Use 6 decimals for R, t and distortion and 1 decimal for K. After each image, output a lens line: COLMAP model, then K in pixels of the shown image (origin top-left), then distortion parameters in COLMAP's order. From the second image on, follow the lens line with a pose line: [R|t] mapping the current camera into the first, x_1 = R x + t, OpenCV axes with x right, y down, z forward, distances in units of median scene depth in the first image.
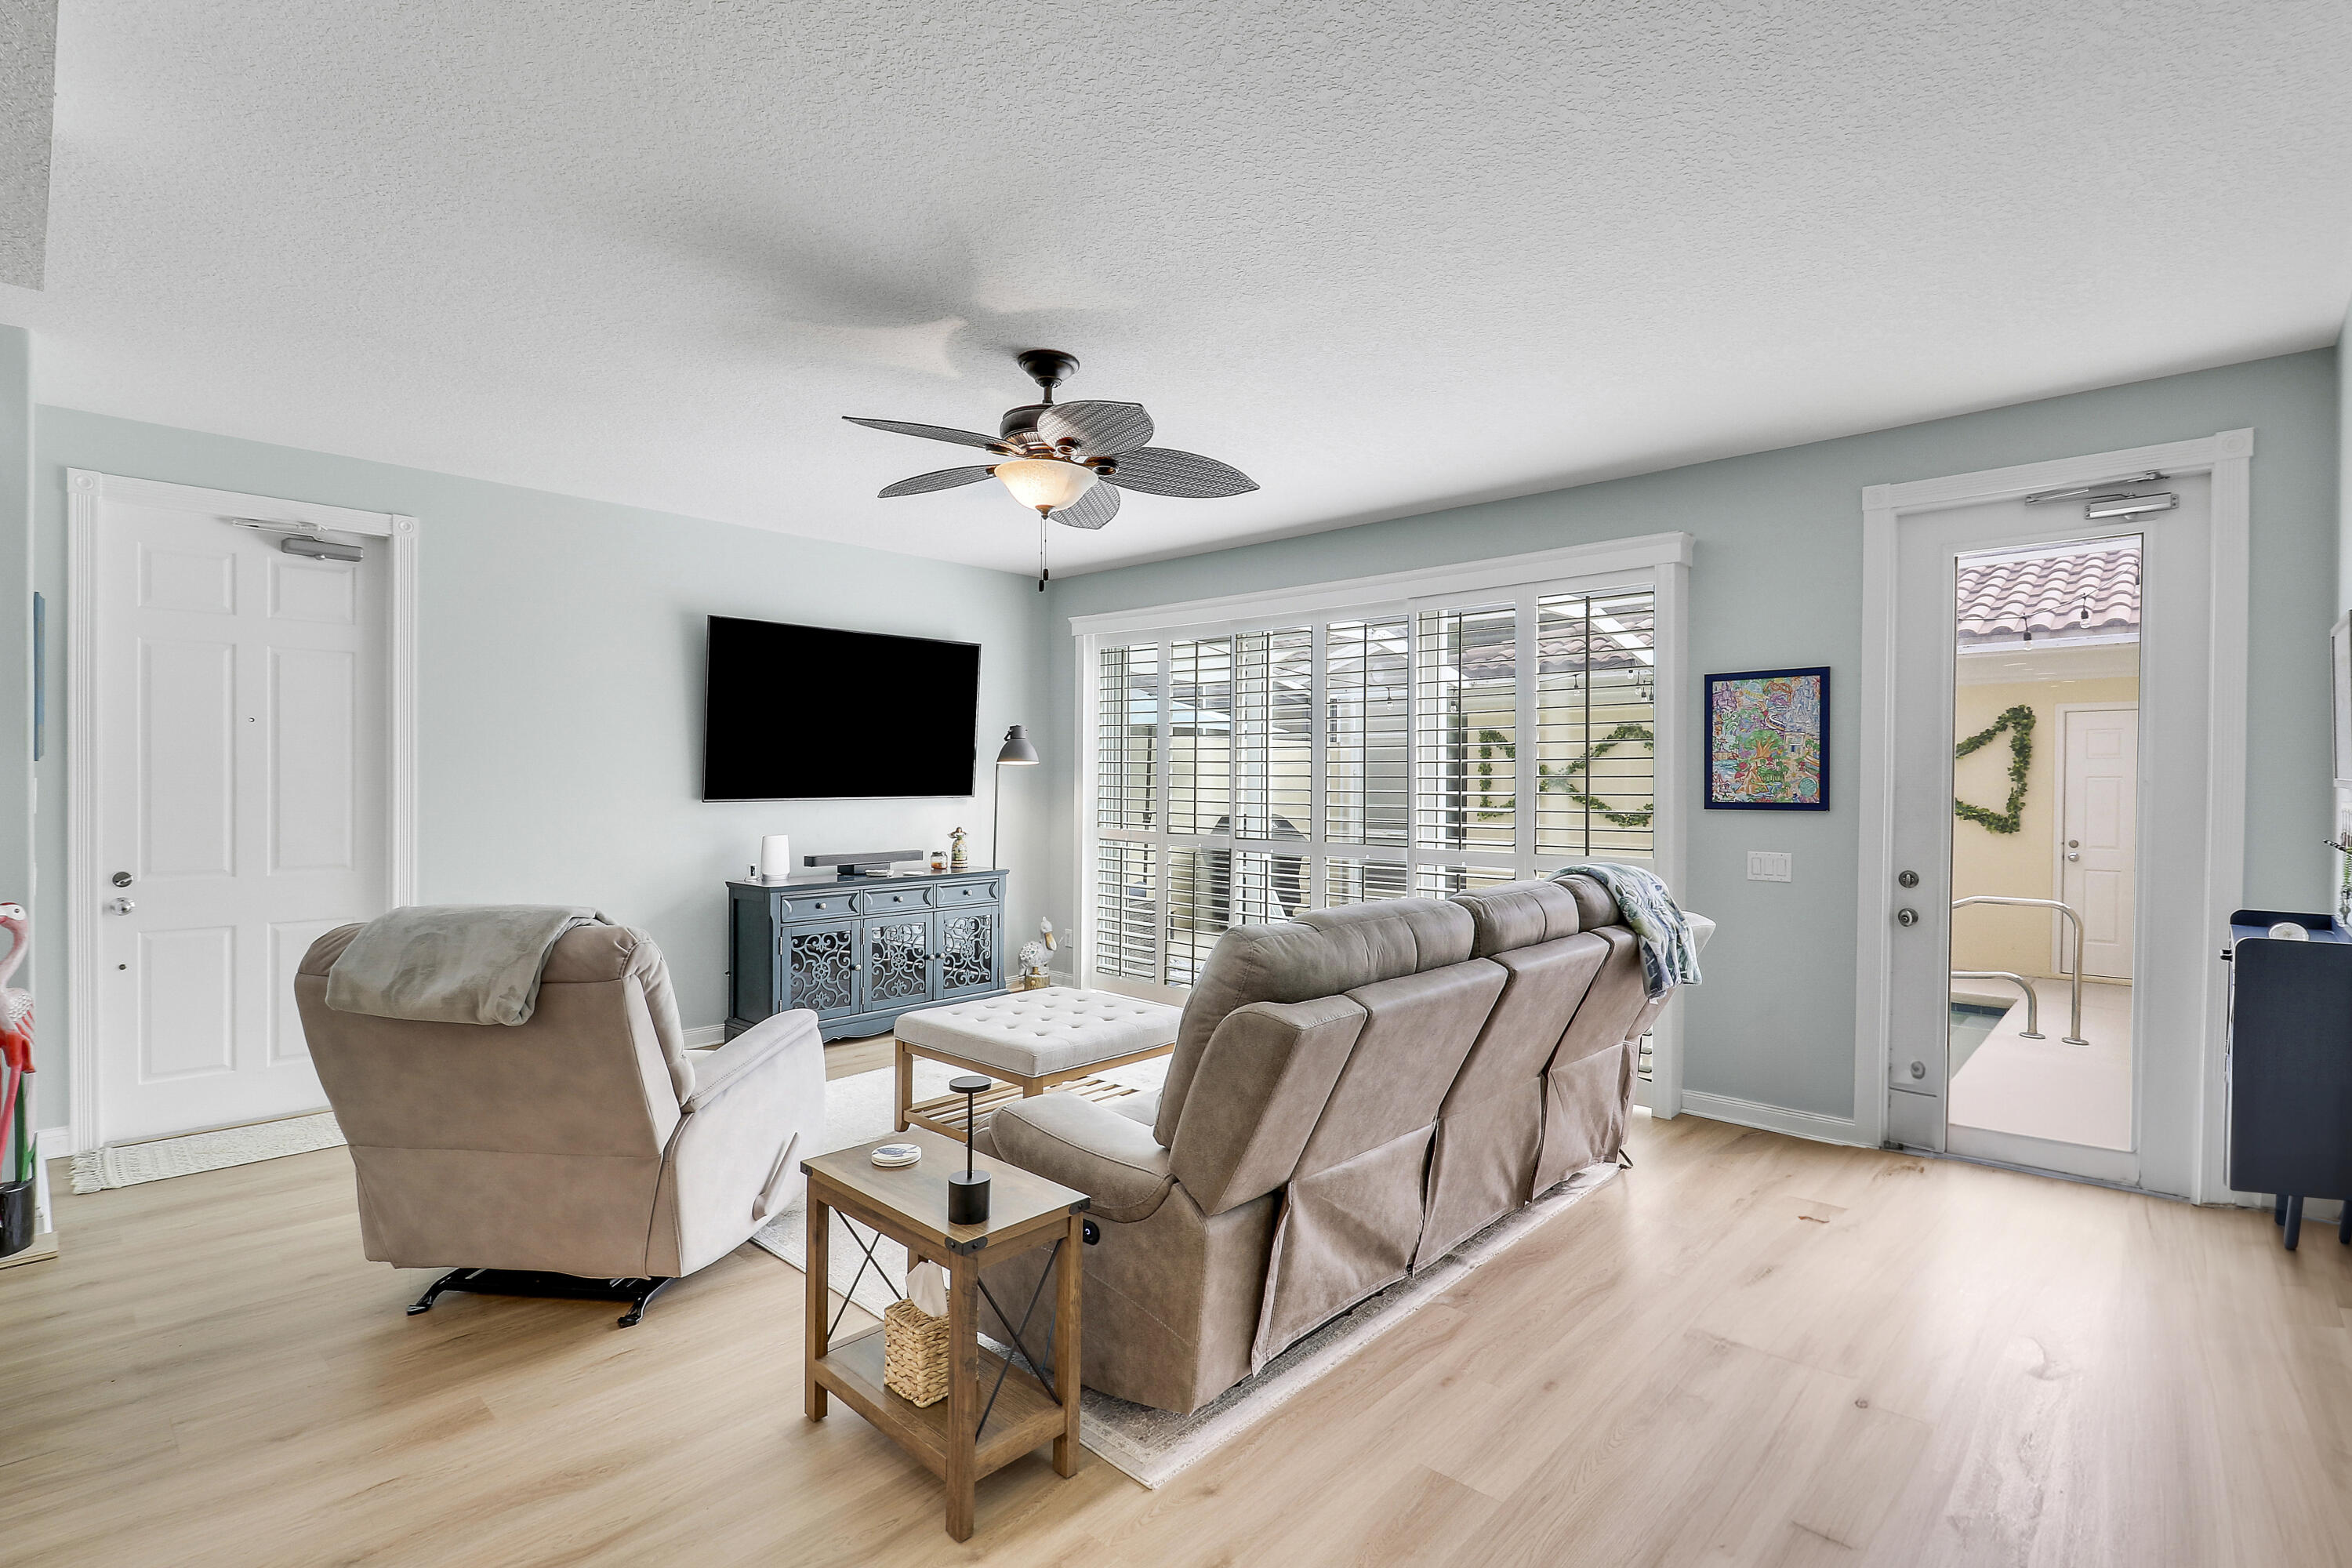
lens RADIAL K [[1111.6, 0, 1207.2], [0, 1111.6, 772.6], [0, 0, 1]] dist [0.000615, -0.009090]
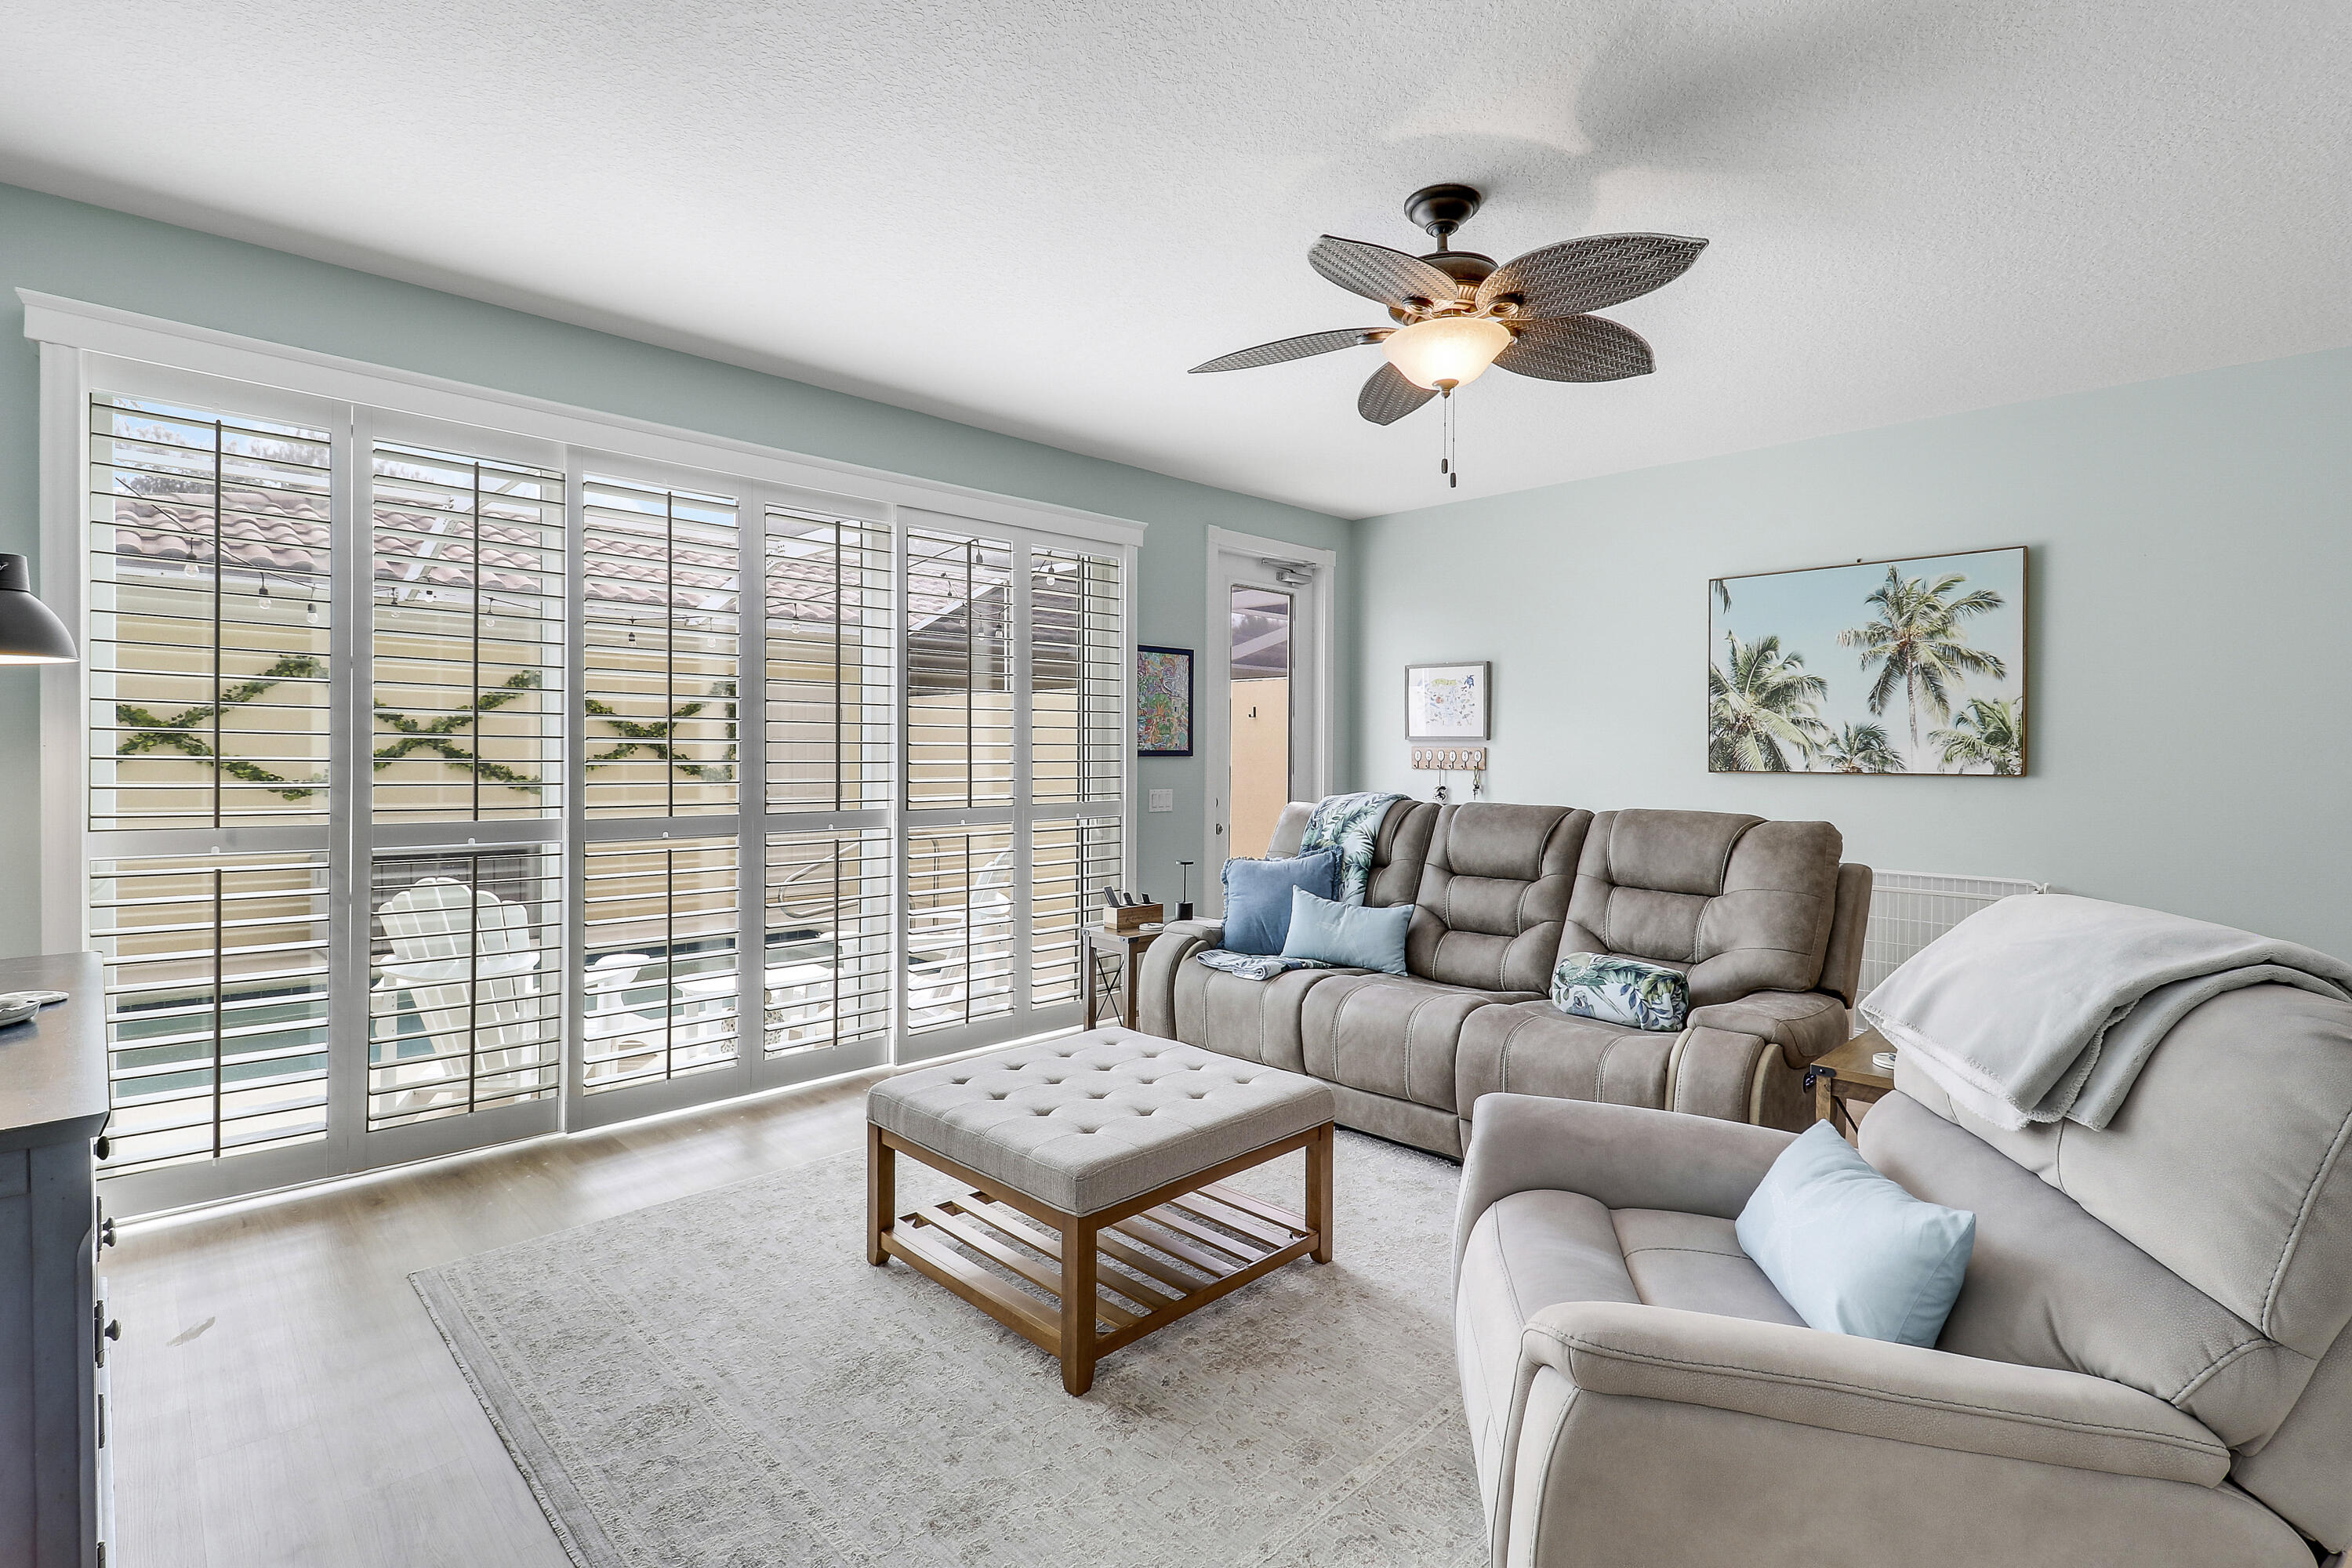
lens RADIAL K [[1111.6, 0, 1207.2], [0, 1111.6, 772.6], [0, 0, 1]] dist [0.000615, -0.009090]
pose [[0.043683, -0.017688, 0.998889, -0.794316], [-0.010866, 0.999776, 0.018179, 0.029262], [-0.998986, -0.011648, 0.043481, 0.914194]]
